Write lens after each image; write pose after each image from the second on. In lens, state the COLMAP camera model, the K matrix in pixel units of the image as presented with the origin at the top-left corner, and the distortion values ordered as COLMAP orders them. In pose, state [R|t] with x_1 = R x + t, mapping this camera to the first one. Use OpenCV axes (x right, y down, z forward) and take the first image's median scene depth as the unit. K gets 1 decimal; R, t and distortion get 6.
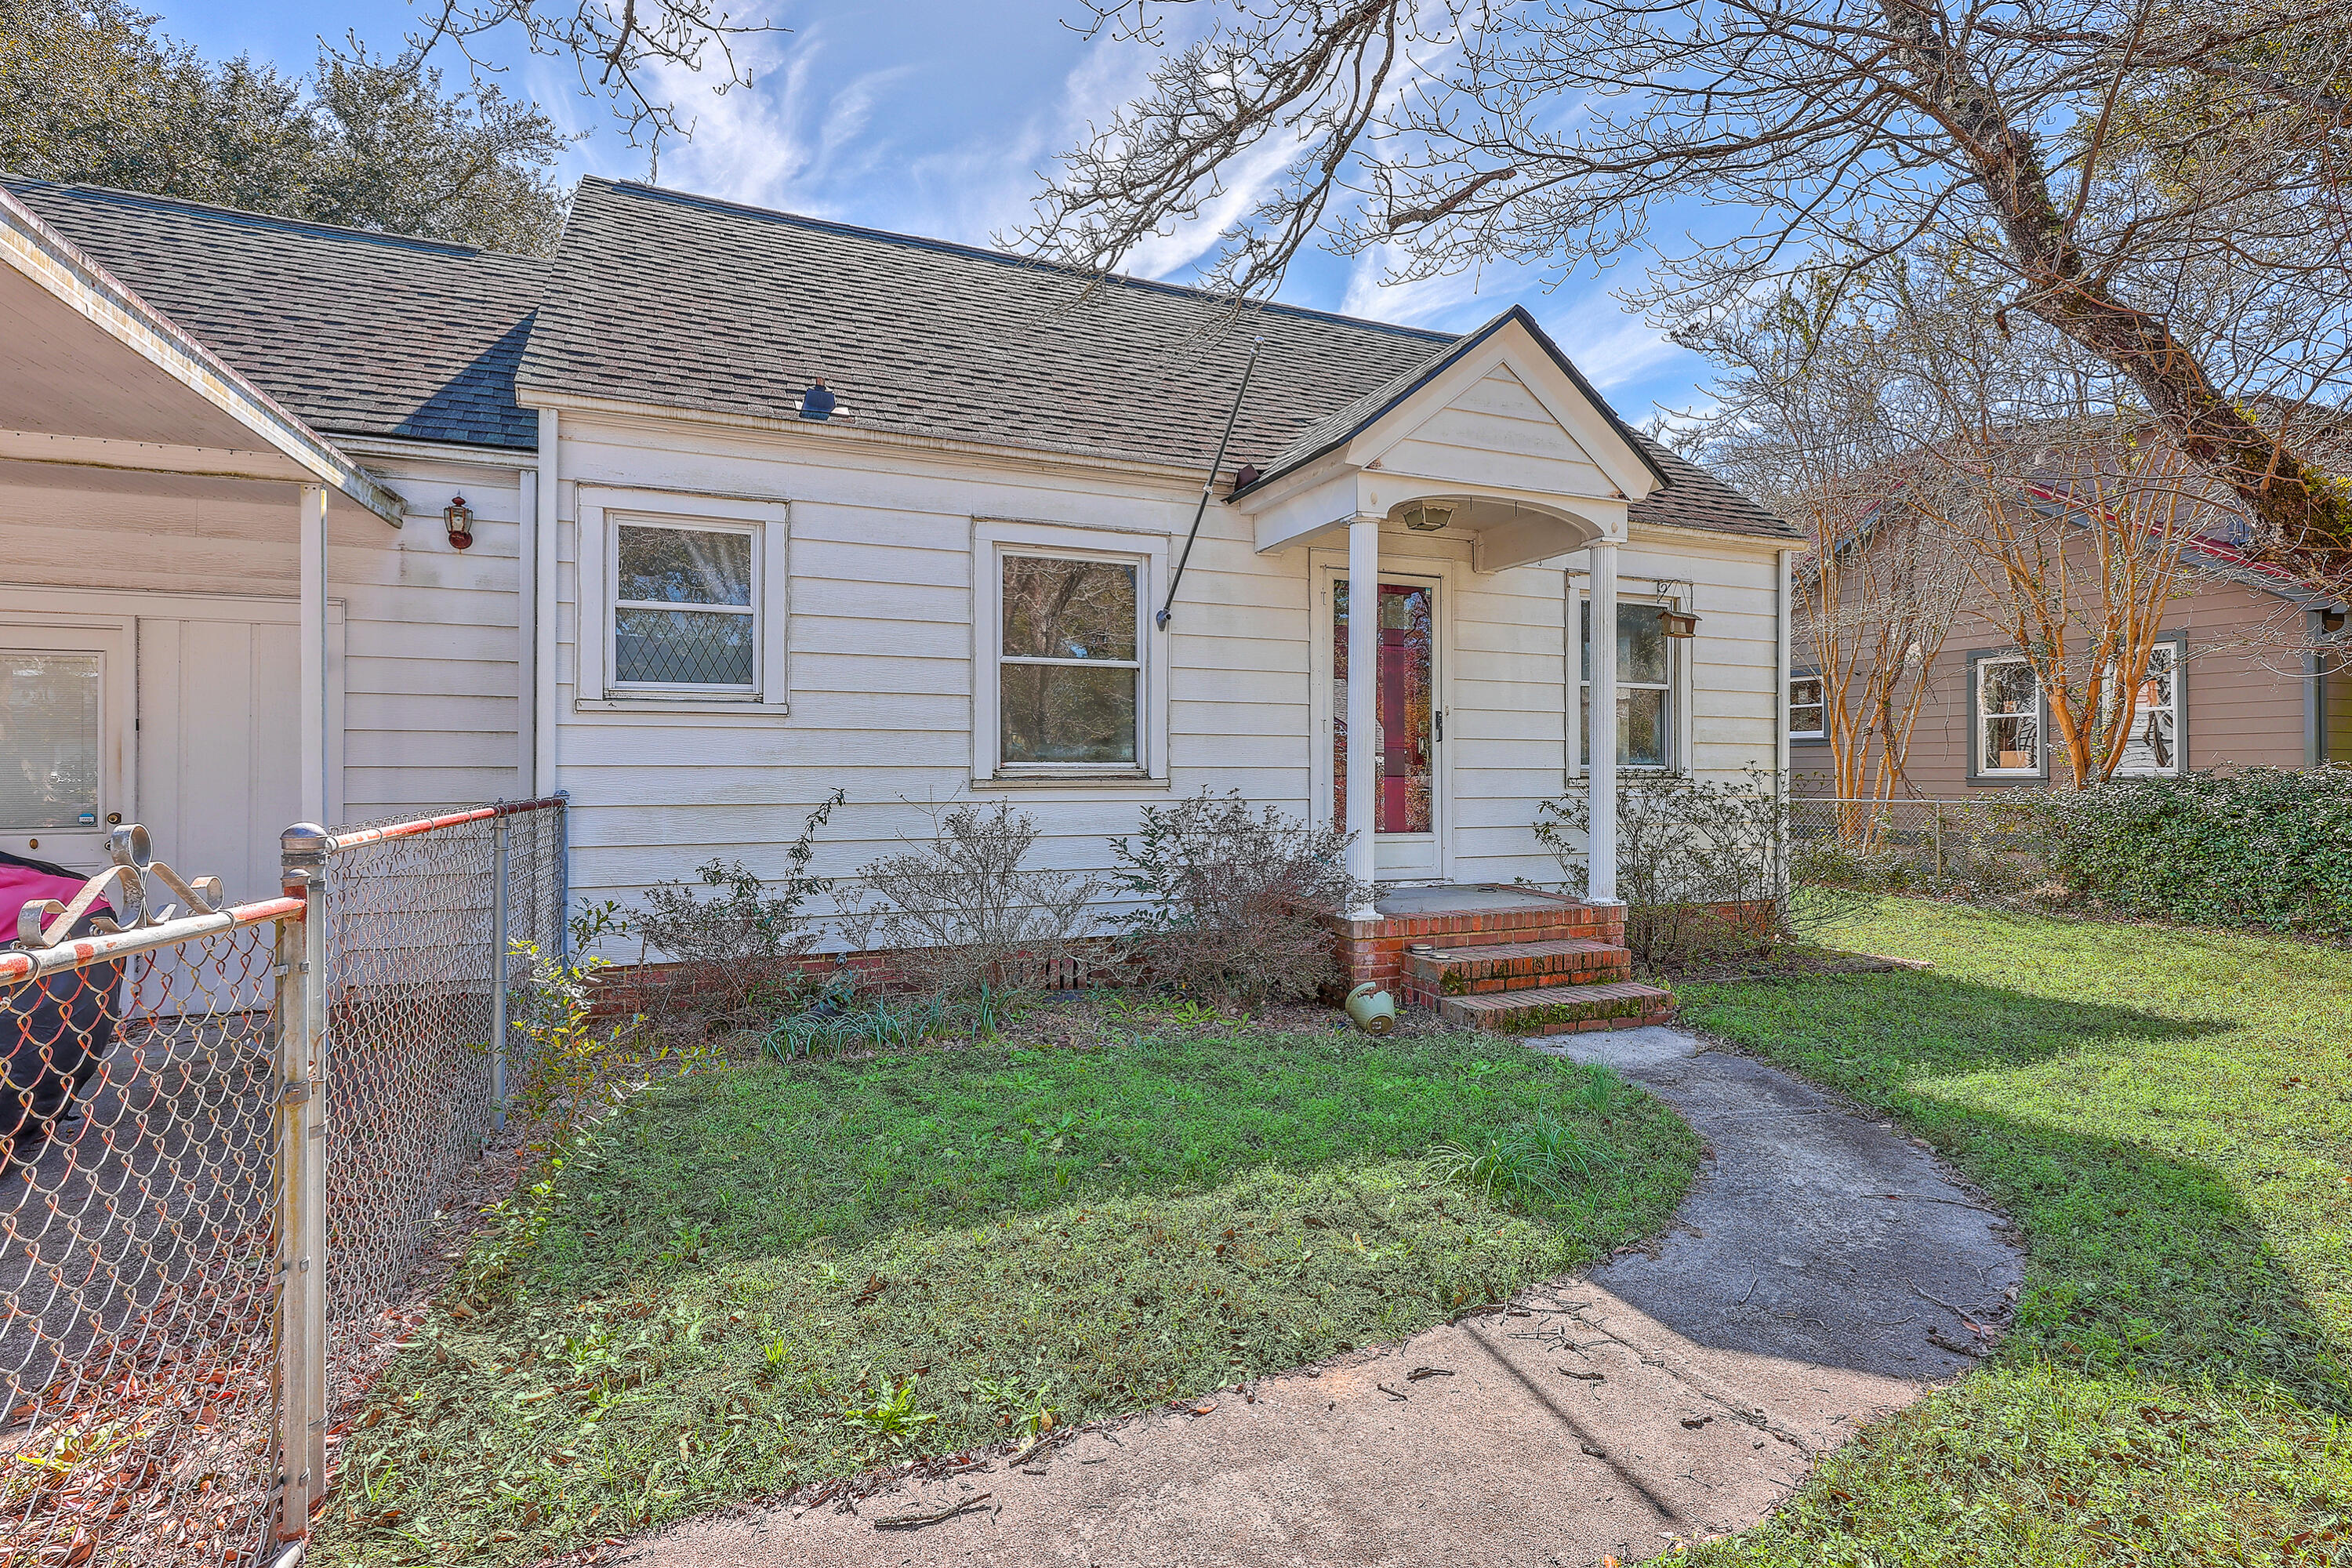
lens RADIAL K [[1157.2, 0, 1194.7], [0, 1157.2, 767.0], [0, 0, 1]] dist [-0.003558, 0.000046]
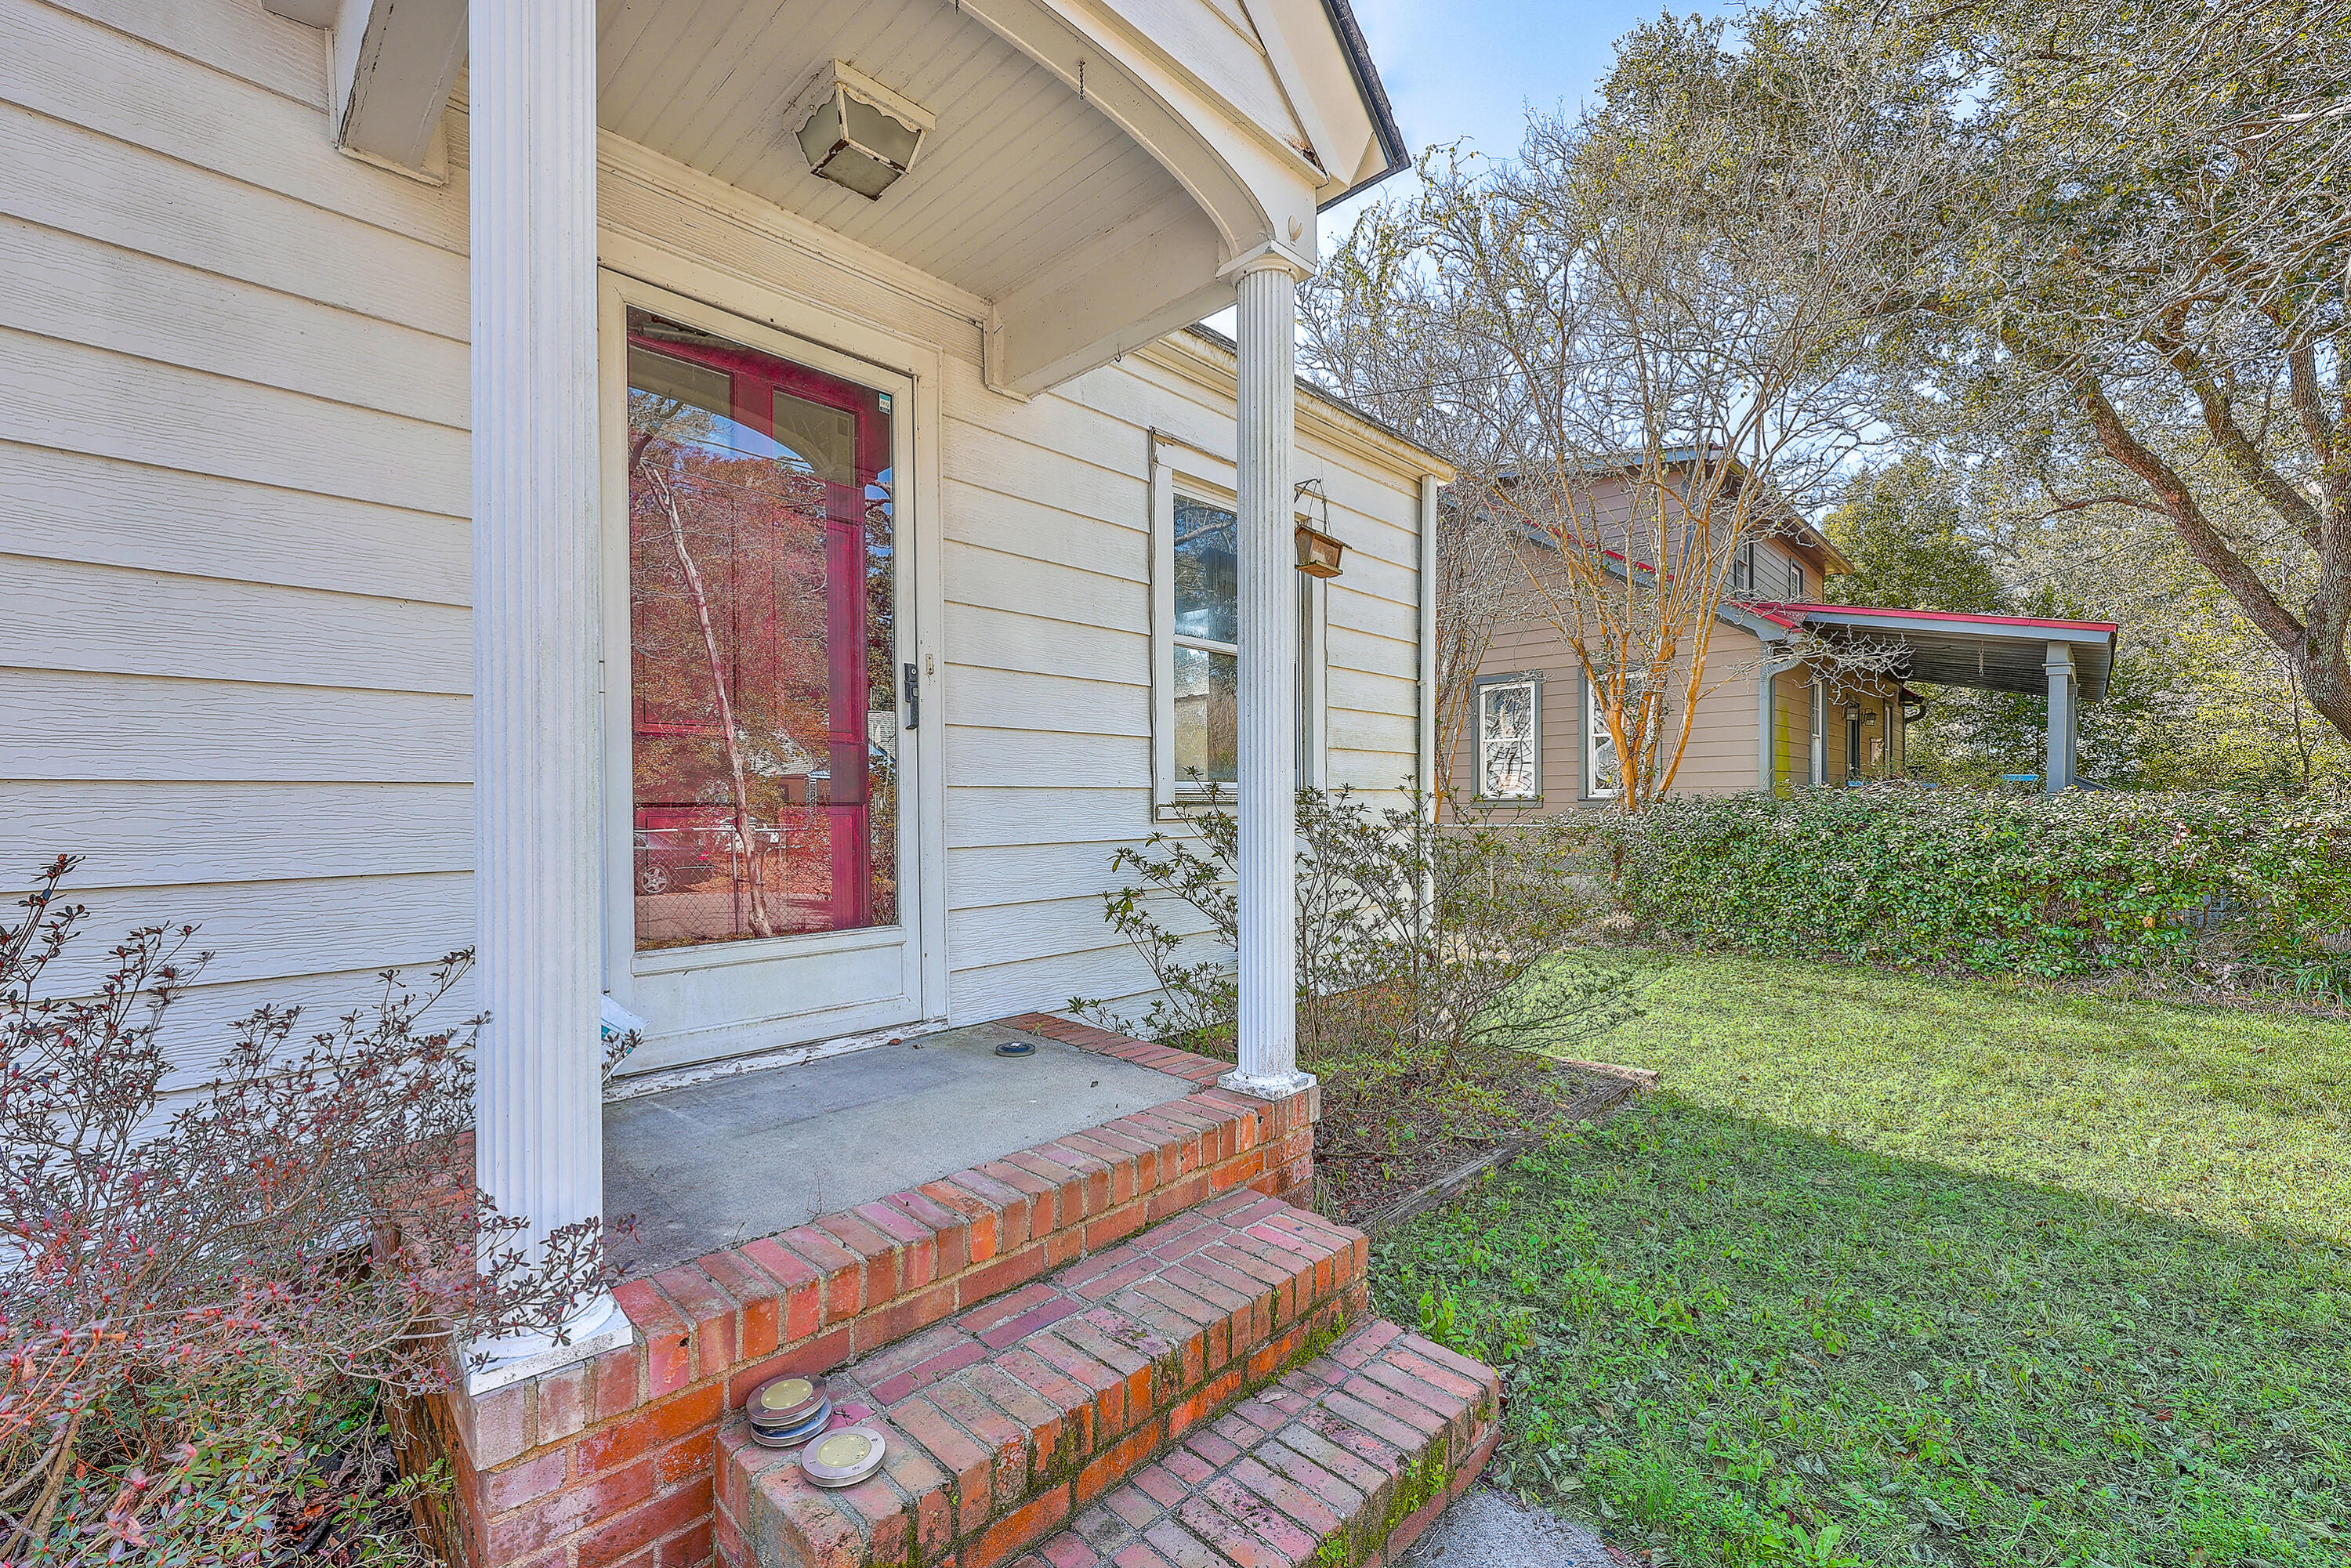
lens RADIAL K [[971.3, 0, 1173.6], [0, 971.3, 814.2], [0, 0, 1]] dist [-0.002948, 0.001203]
pose [[0.918265, -0.012930, 0.395755, 0.179926], [0.005118, 0.999771, 0.020787, 0.005635], [-0.395933, -0.017063, 0.918121, 0.703473]]
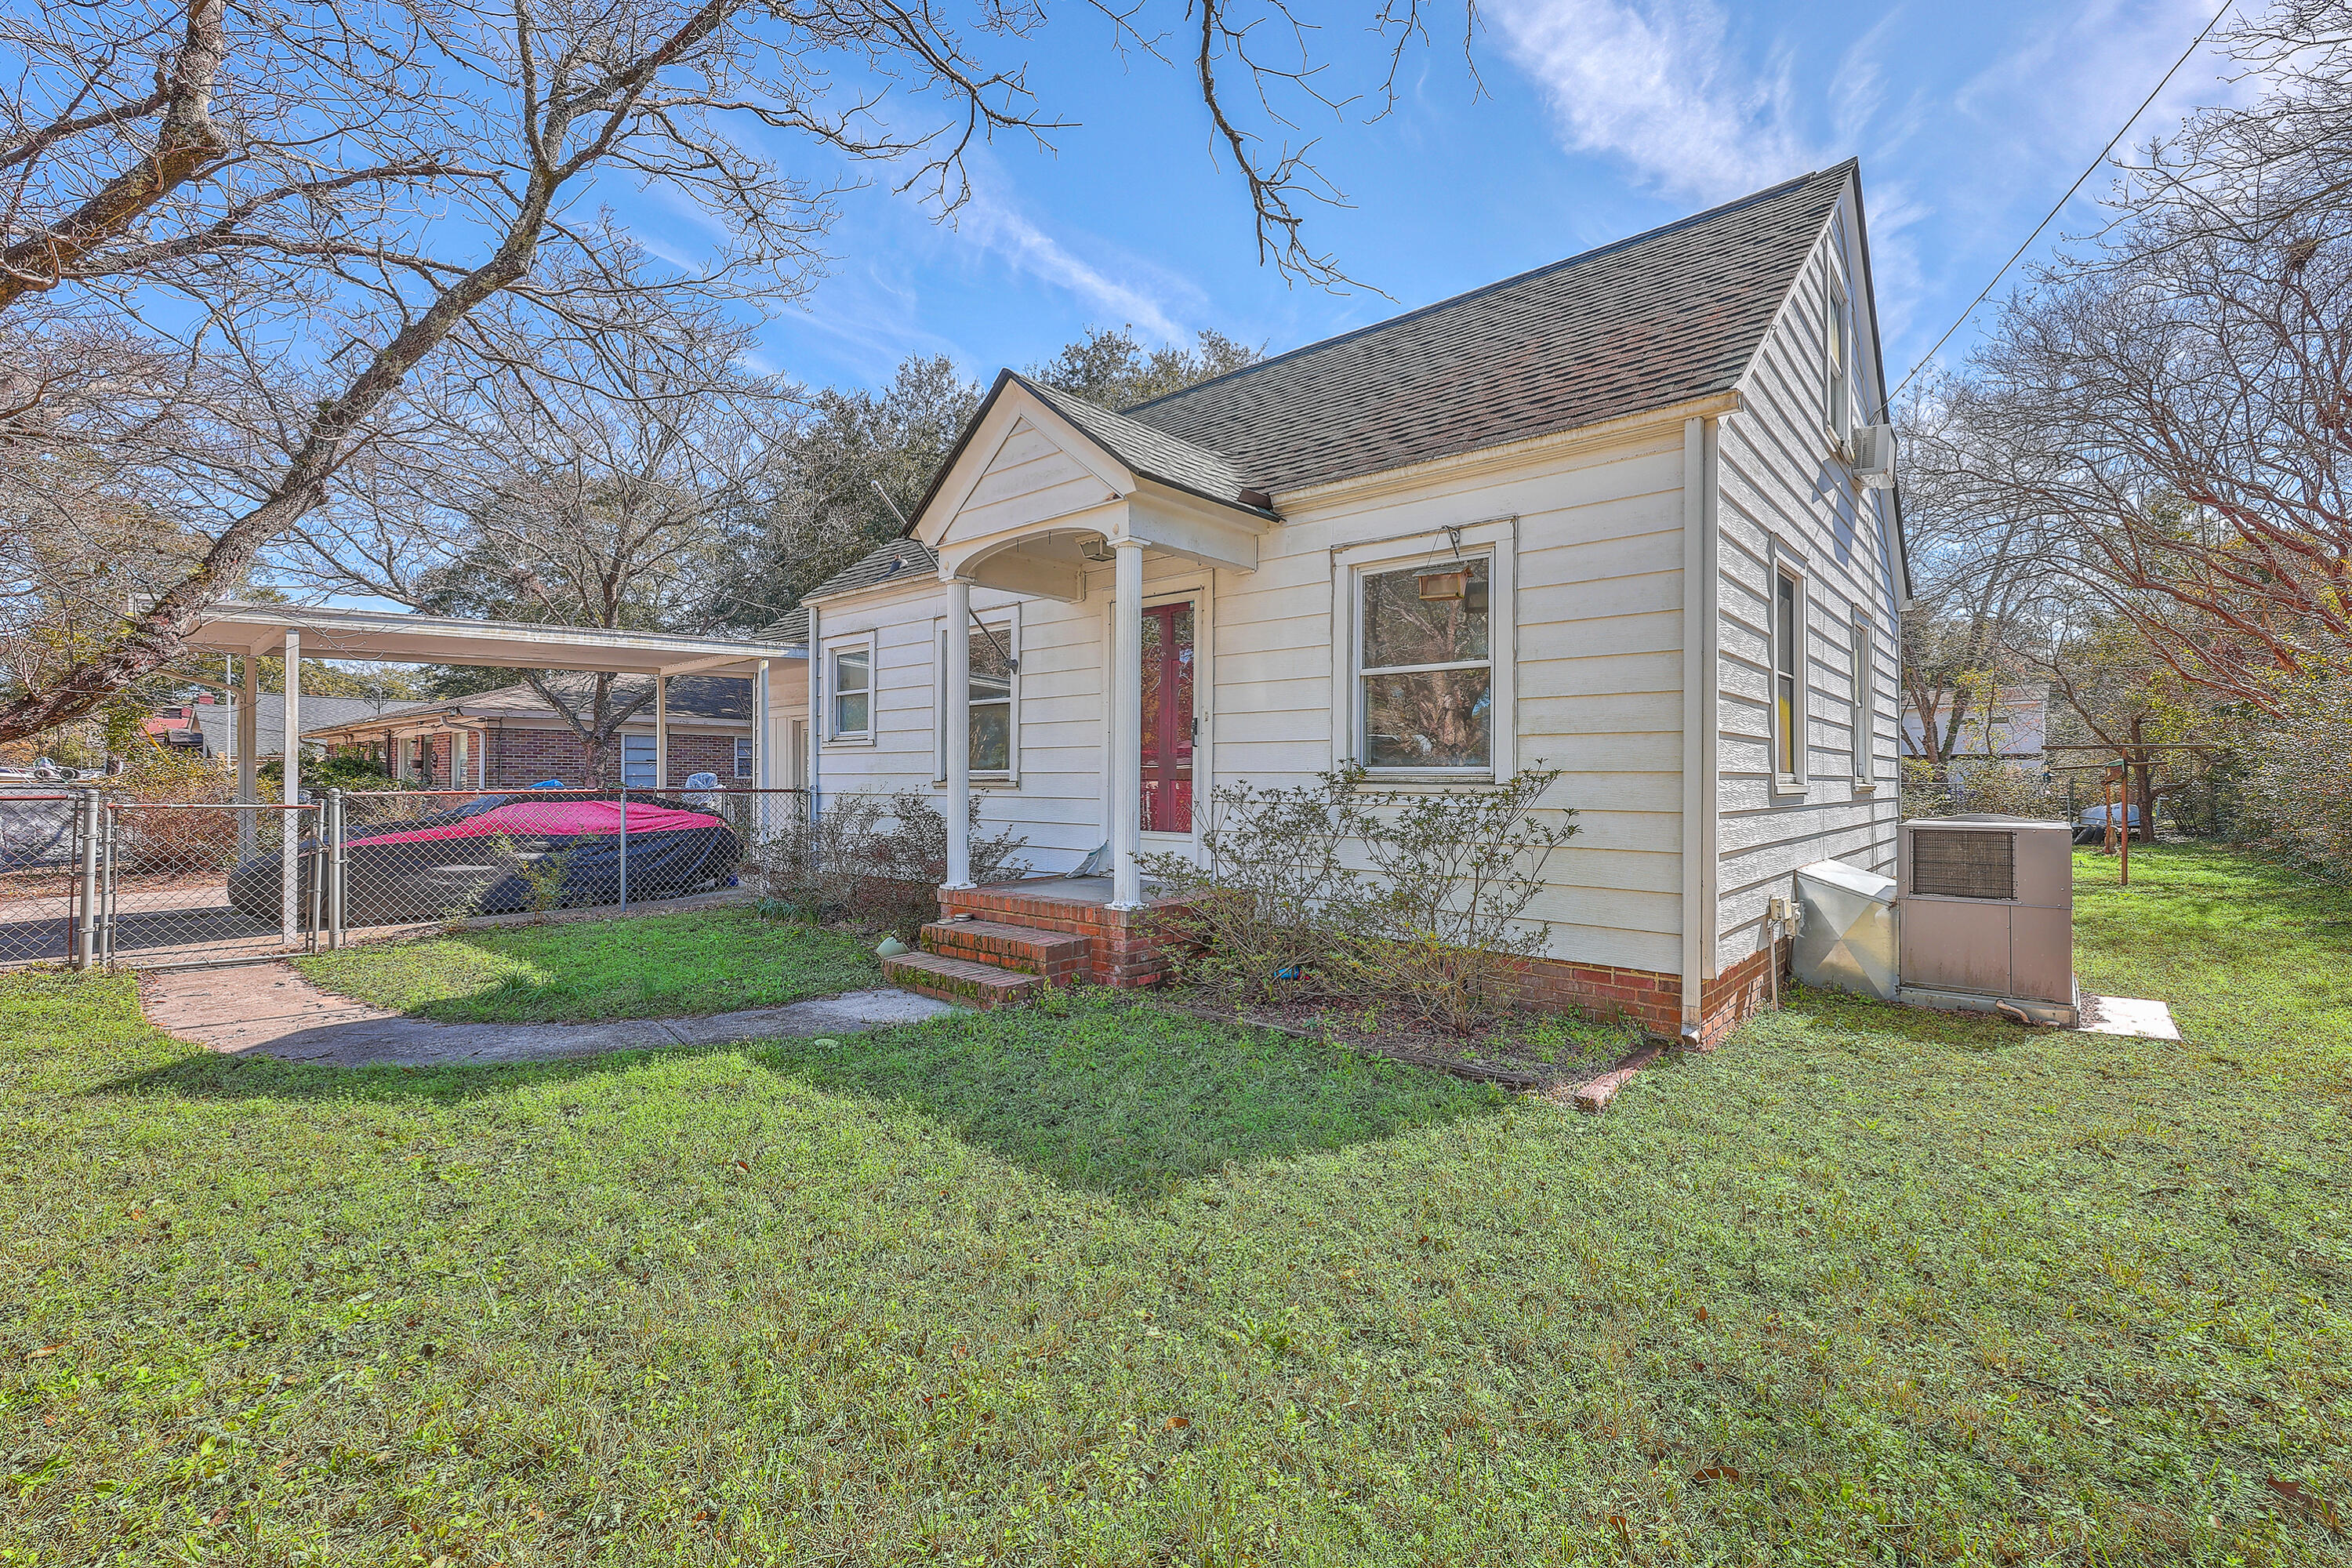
lens RADIAL K [[971.7, 0, 1167.6], [0, 971.7, 775.5], [0, 0, 1]] dist [-0.002948, 0.001203]
pose [[0.435795, -0.001354, -0.900045, 1.168860], [0.006352, 0.999979, 0.001571, 0.003068], [0.900024, -0.006402, 0.435794, 0.698408]]
